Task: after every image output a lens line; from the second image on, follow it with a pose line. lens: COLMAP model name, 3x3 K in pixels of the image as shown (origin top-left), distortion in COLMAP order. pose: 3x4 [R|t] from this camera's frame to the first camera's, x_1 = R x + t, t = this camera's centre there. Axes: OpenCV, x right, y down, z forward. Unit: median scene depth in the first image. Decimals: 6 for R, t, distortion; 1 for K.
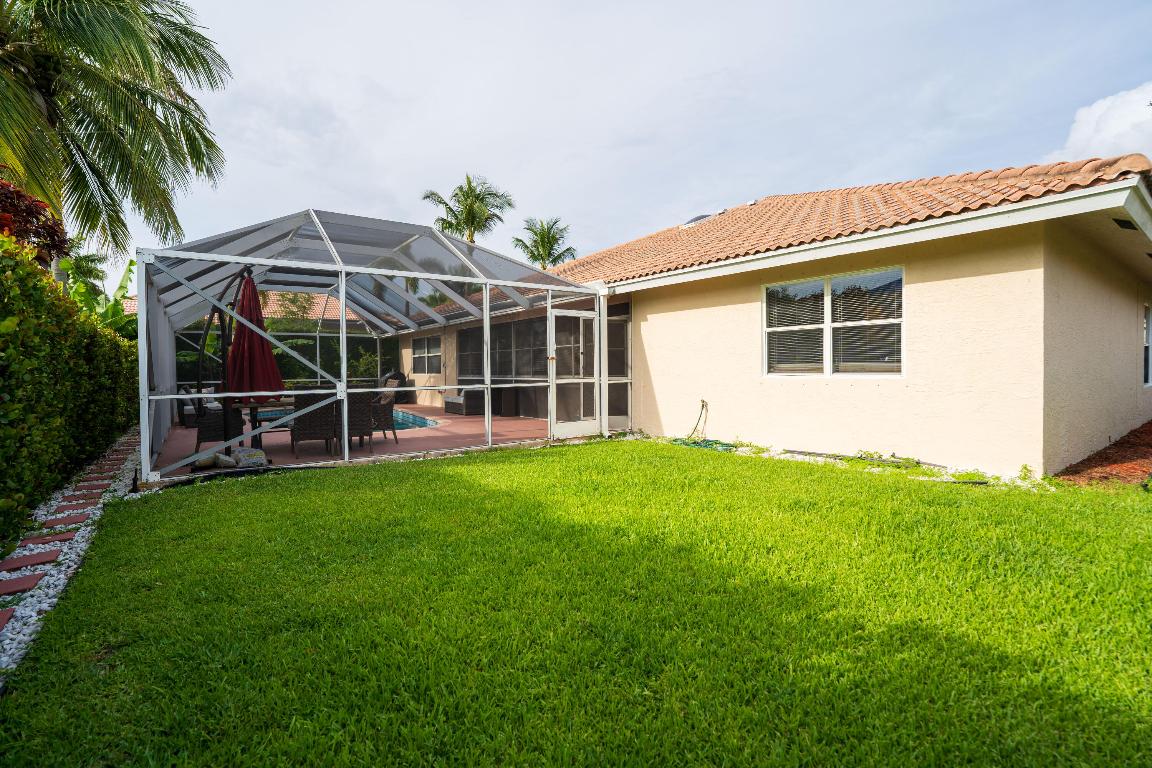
lens RADIAL K [[532.4, 0, 572.9], [0, 532.4, 381.0], [0, 0, 1]] dist [-0.070032, 0.025683]
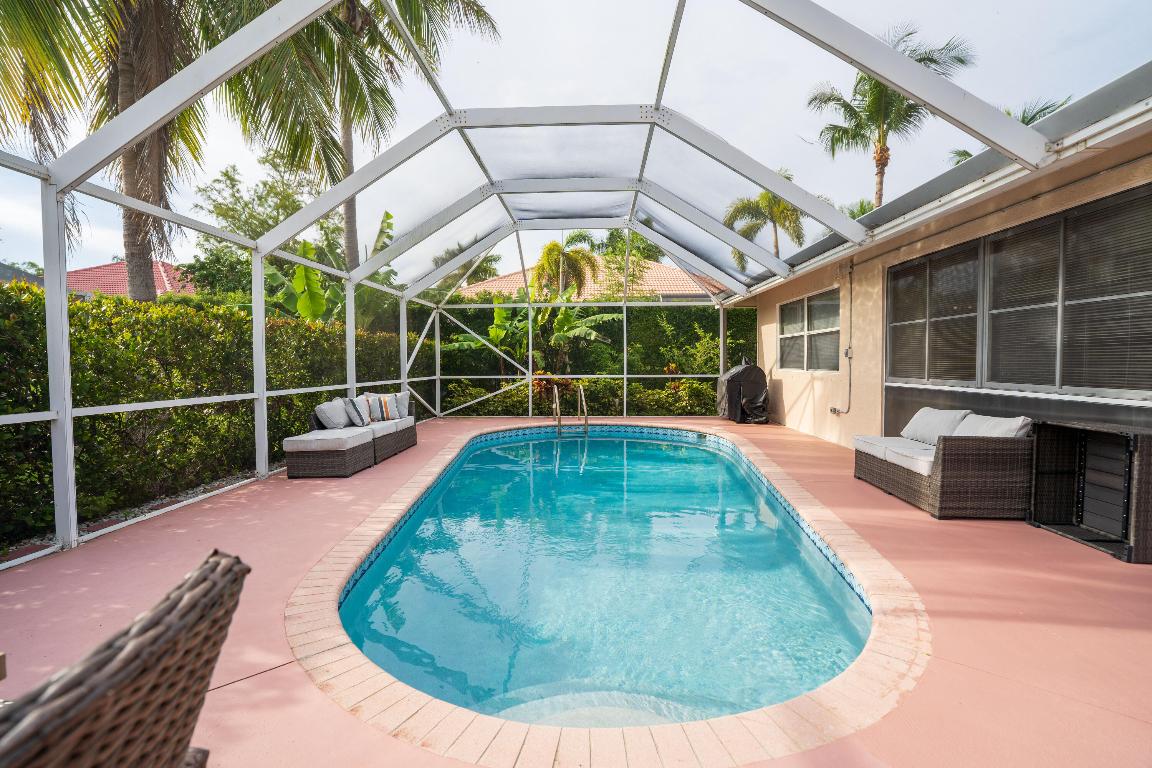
lens RADIAL K [[532.4, 0, 572.9], [0, 532.4, 381.0], [0, 0, 1]] dist [-0.070032, 0.025683]
pose [[0.777417, 0.027567, -0.628381, -0.129155], [-0.015267, 0.999572, 0.024964, -0.011406], [0.628800, -0.009814, 0.777505, 0.455032]]
